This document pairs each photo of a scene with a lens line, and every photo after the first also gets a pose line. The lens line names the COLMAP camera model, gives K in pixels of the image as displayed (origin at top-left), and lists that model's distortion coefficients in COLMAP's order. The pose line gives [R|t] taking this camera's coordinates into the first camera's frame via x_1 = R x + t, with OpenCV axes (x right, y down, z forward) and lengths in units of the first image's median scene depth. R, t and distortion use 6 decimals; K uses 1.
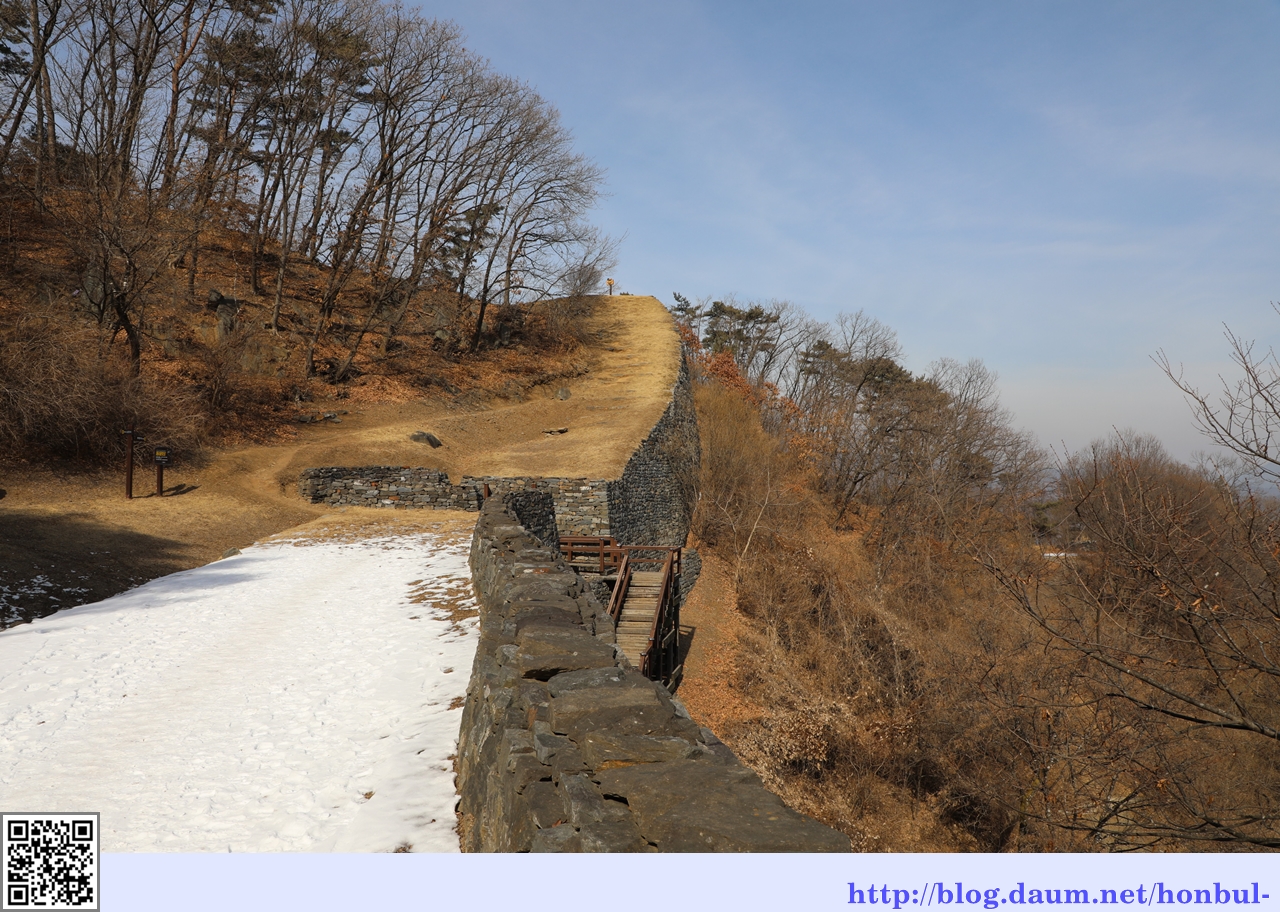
lens RADIAL K [[868.3, 0, 640.4], [0, 868.3, 425.7], [0, 0, 1]] dist [-0.070827, 0.038641]
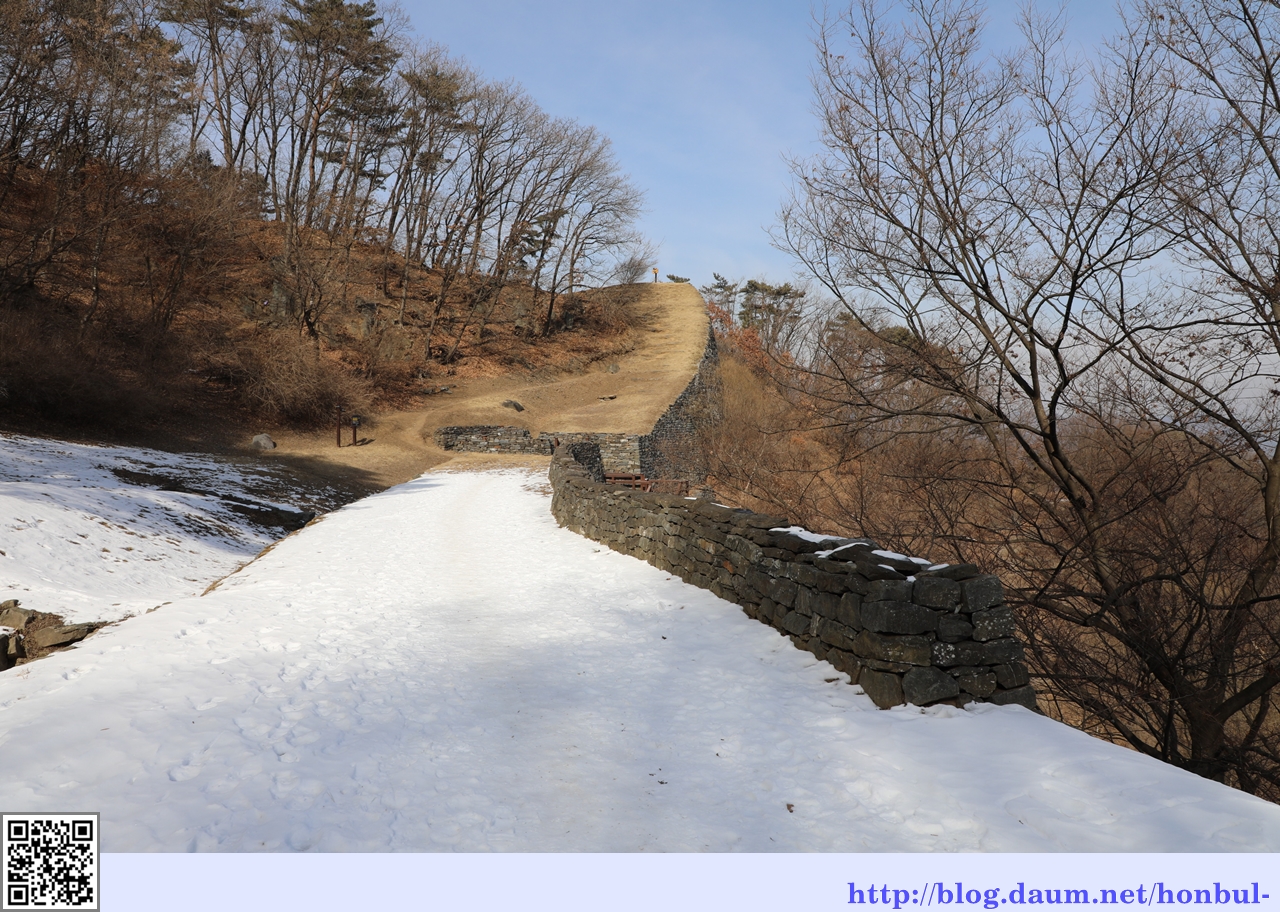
lens RADIAL K [[868.3, 0, 640.4], [0, 868.3, 425.7], [0, 0, 1]] dist [-0.070827, 0.038641]
pose [[0.996963, 0.000473, -0.077870, 0.056524], [0.003871, 0.998444, 0.055636, -0.024437], [0.077775, -0.055768, 0.995410, -0.323408]]
